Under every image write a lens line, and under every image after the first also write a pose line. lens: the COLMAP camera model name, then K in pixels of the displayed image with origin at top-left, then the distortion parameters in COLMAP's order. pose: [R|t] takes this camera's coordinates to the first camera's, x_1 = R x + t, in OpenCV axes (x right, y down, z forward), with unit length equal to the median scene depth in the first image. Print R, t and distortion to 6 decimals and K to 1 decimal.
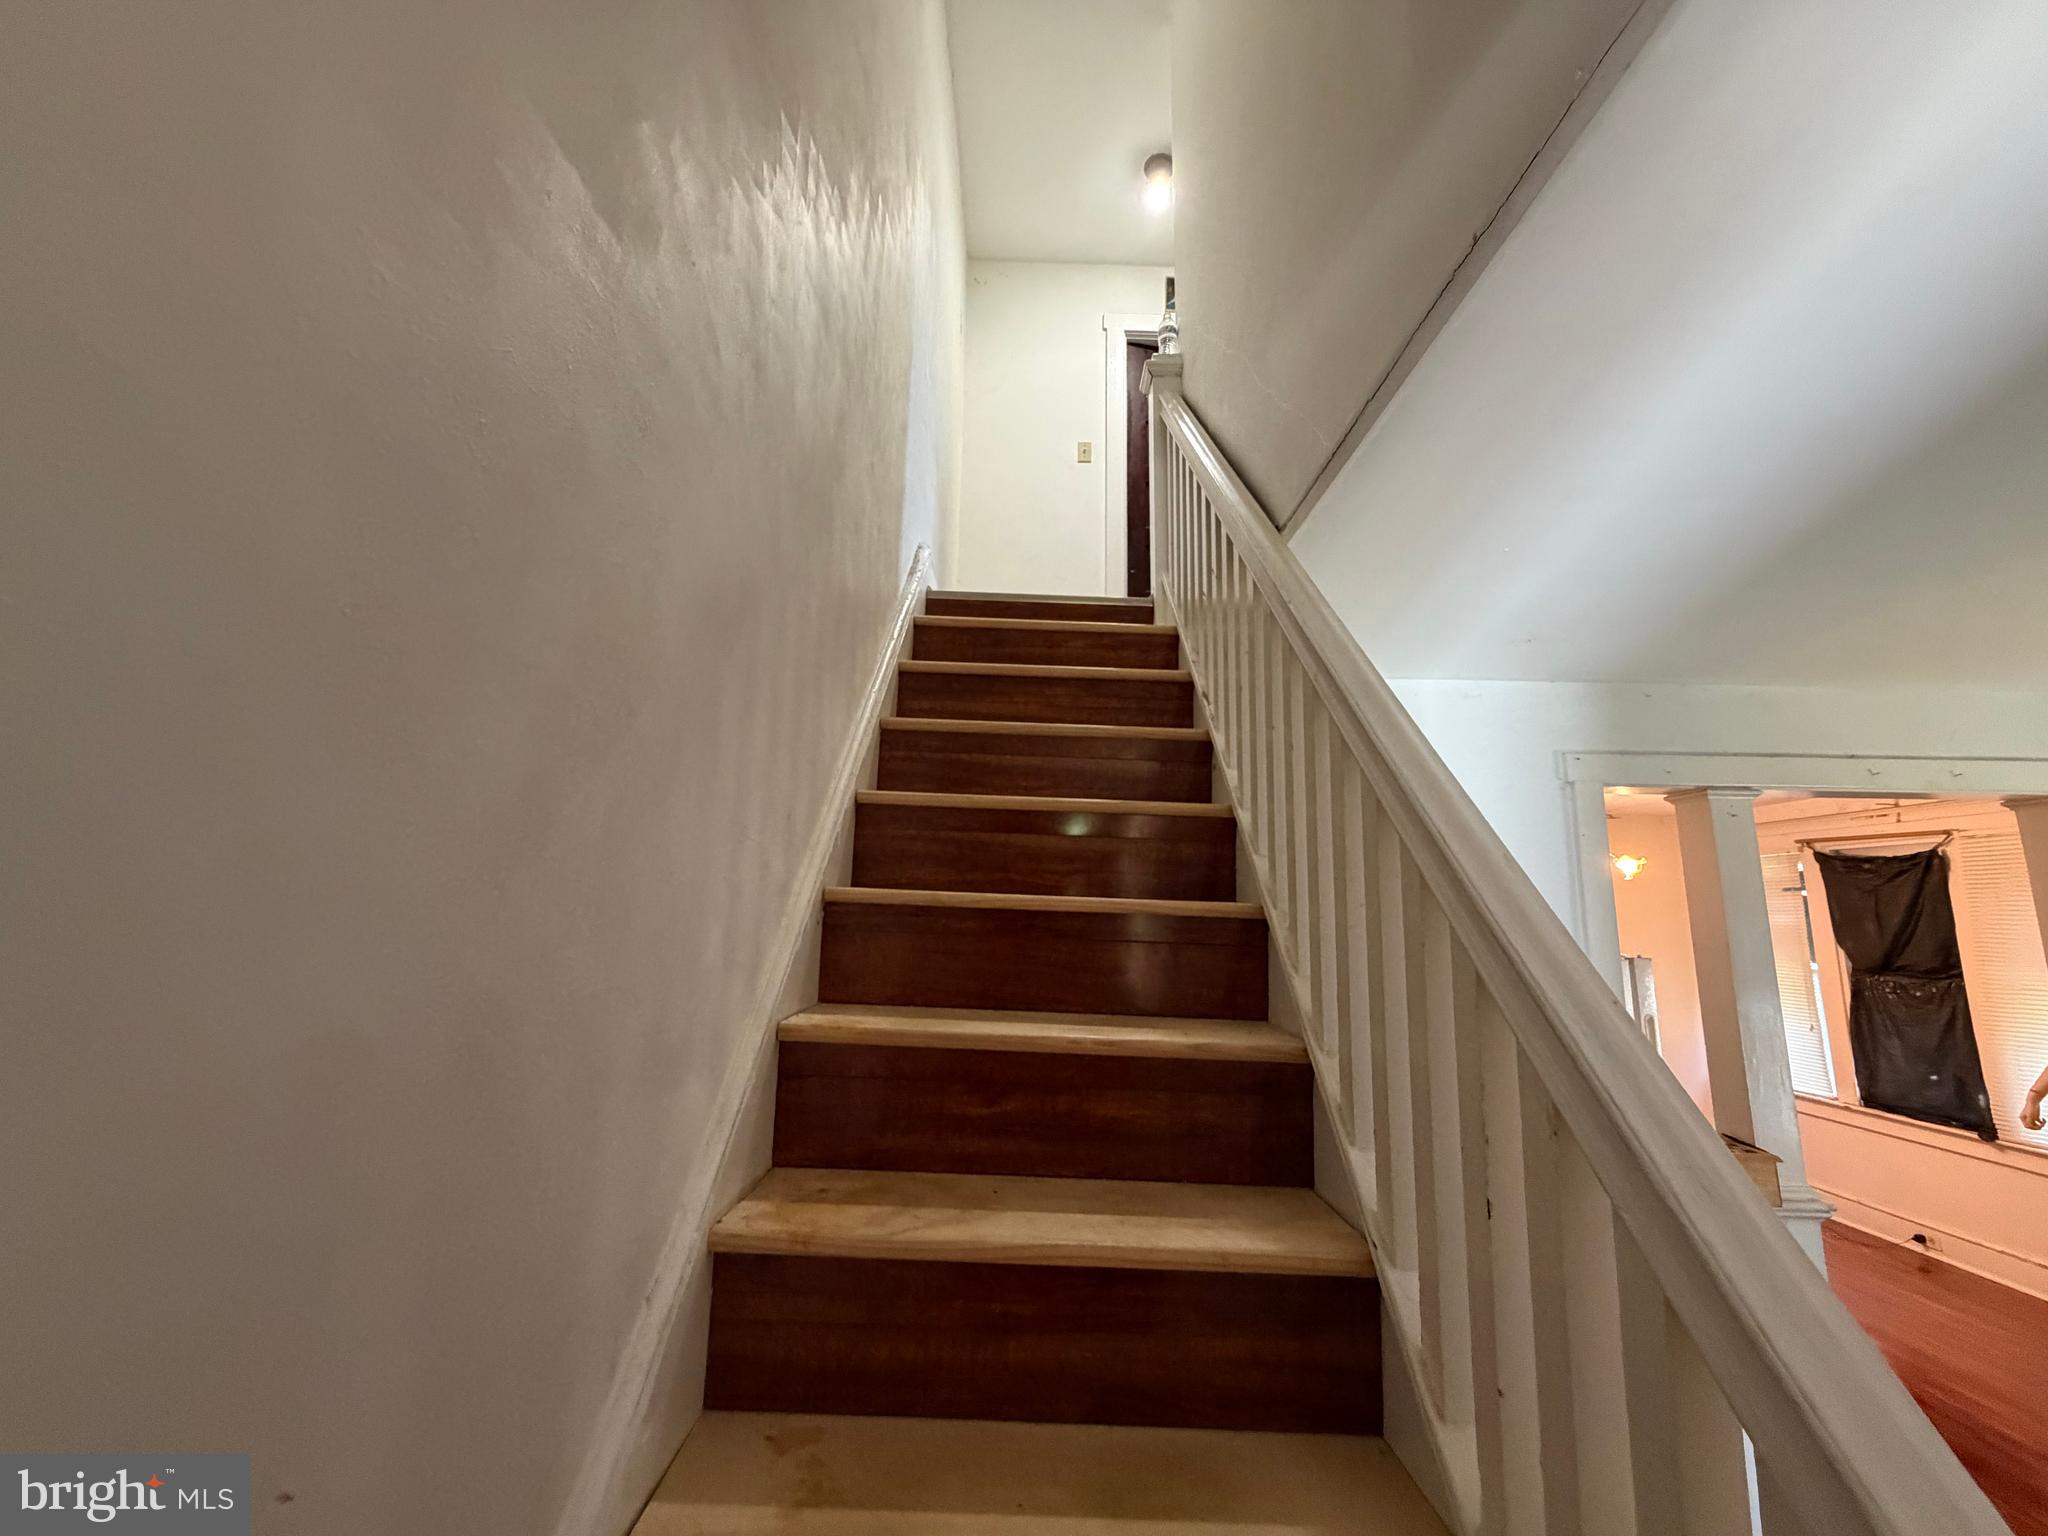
lens RADIAL K [[814.3, 0, 1015.8], [0, 814.3, 767.9], [0, 0, 1]] dist [-0.000159, 0.000278]
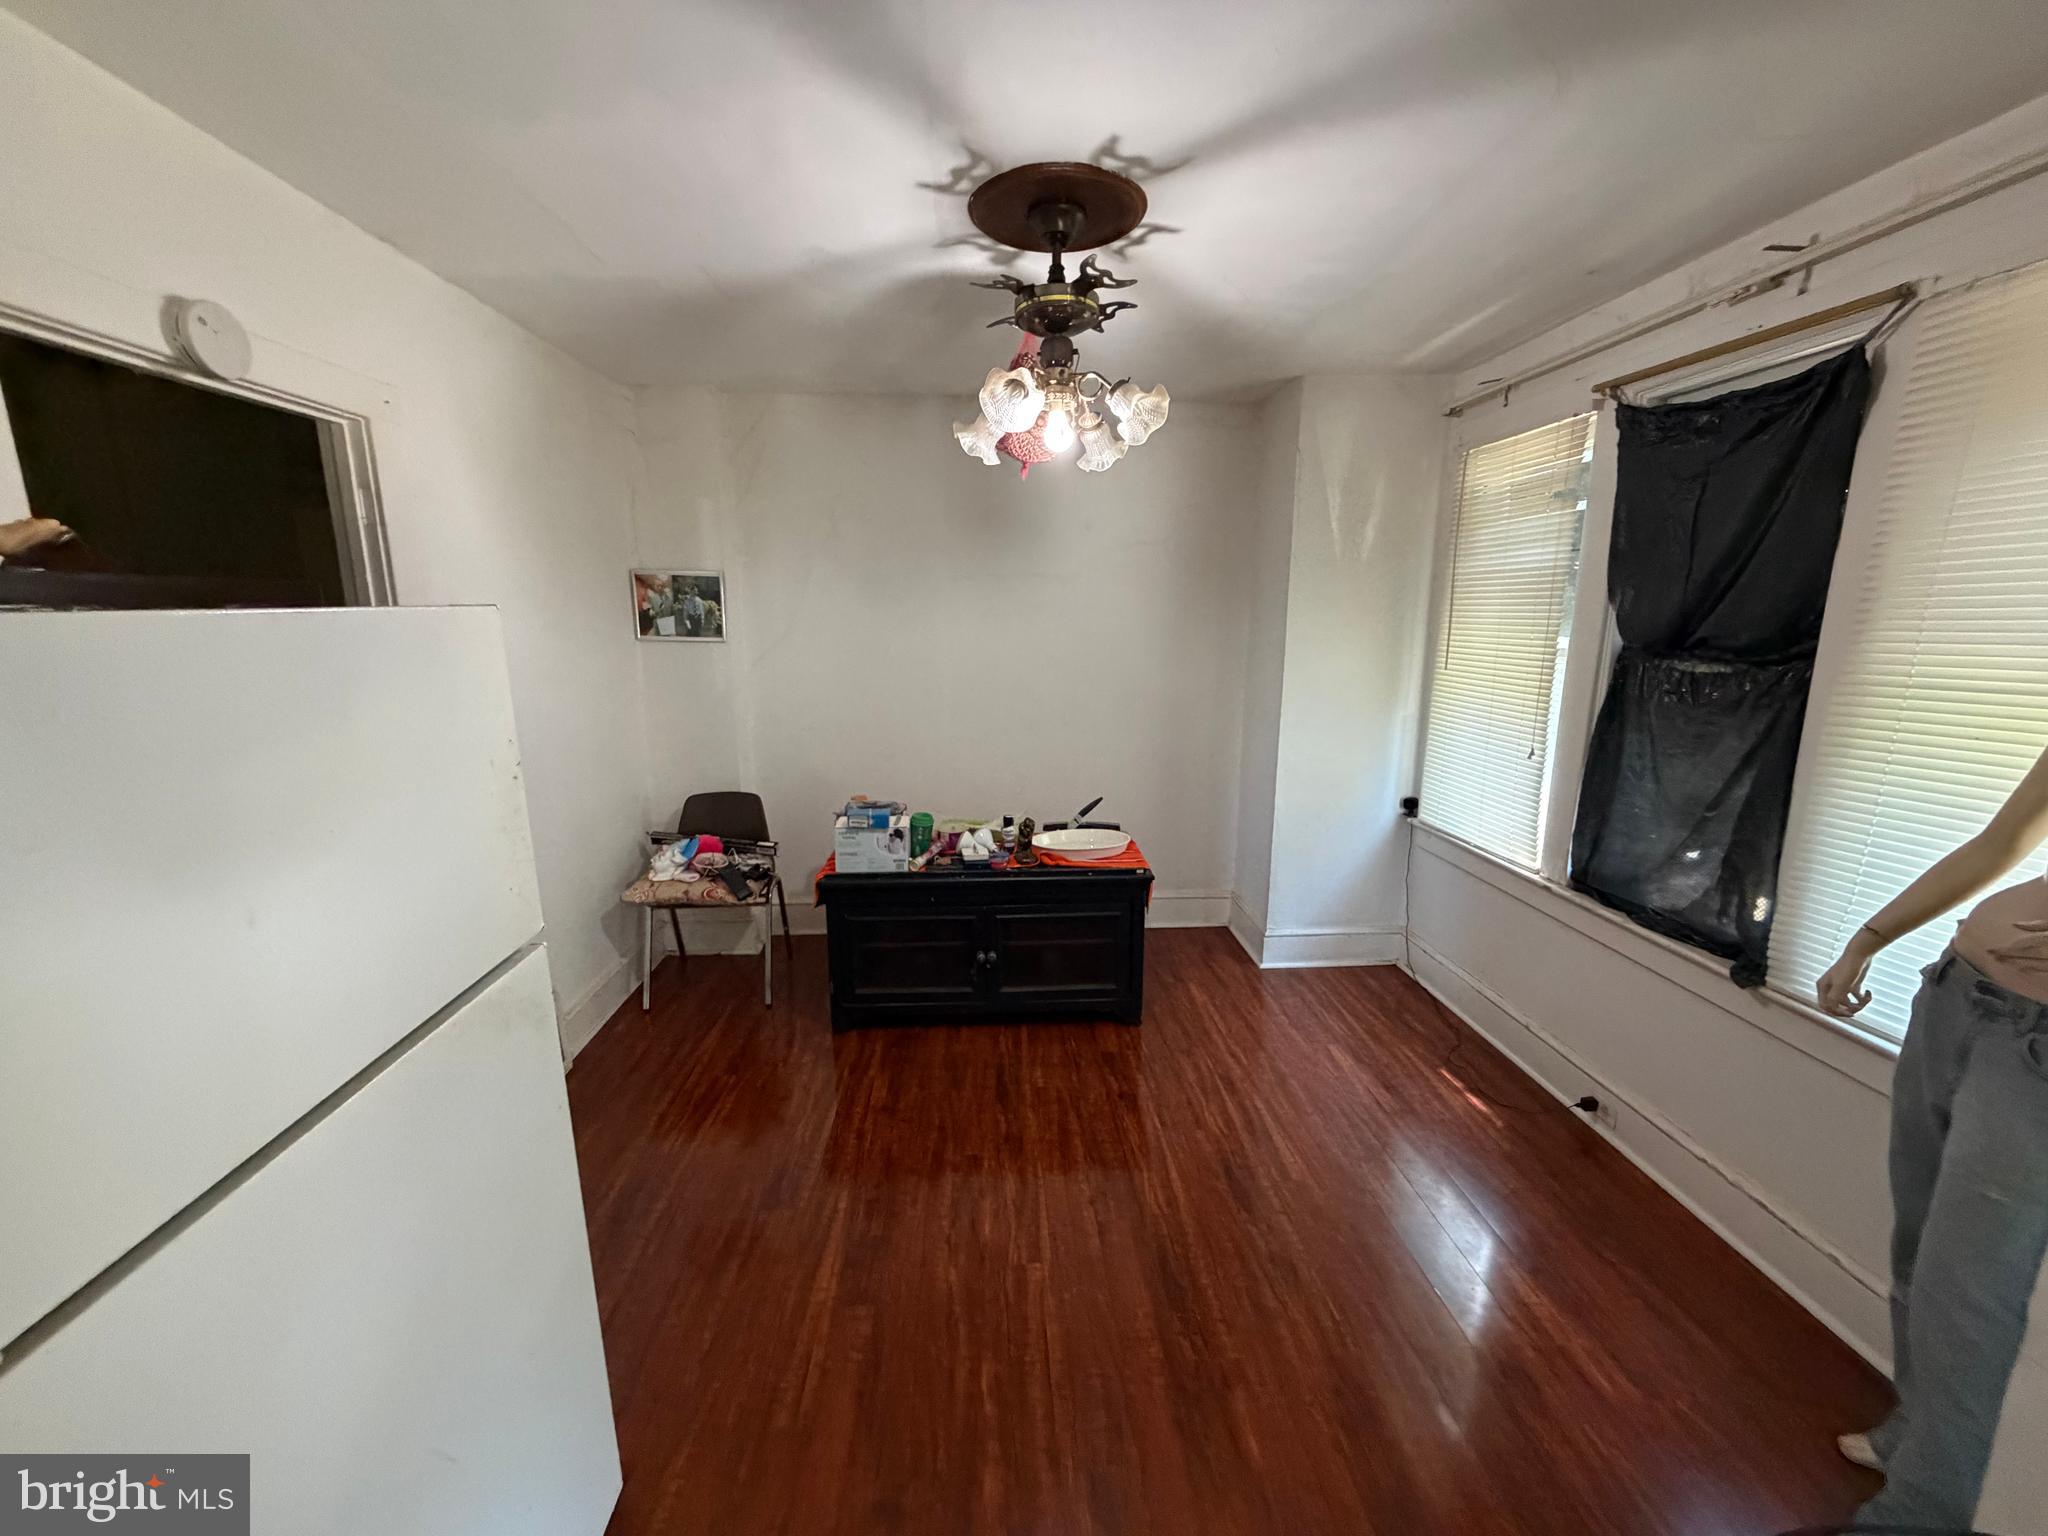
lens RADIAL K [[814.3, 0, 1015.8], [0, 814.3, 767.9], [0, 0, 1]] dist [-0.000159, 0.000278]
pose [[0.997932, -0.038210, 0.051685, 1.183580], [0.016497, 0.929441, 0.368602, 0.236833], [-0.062122, -0.366988, 0.928149, 0.998771]]
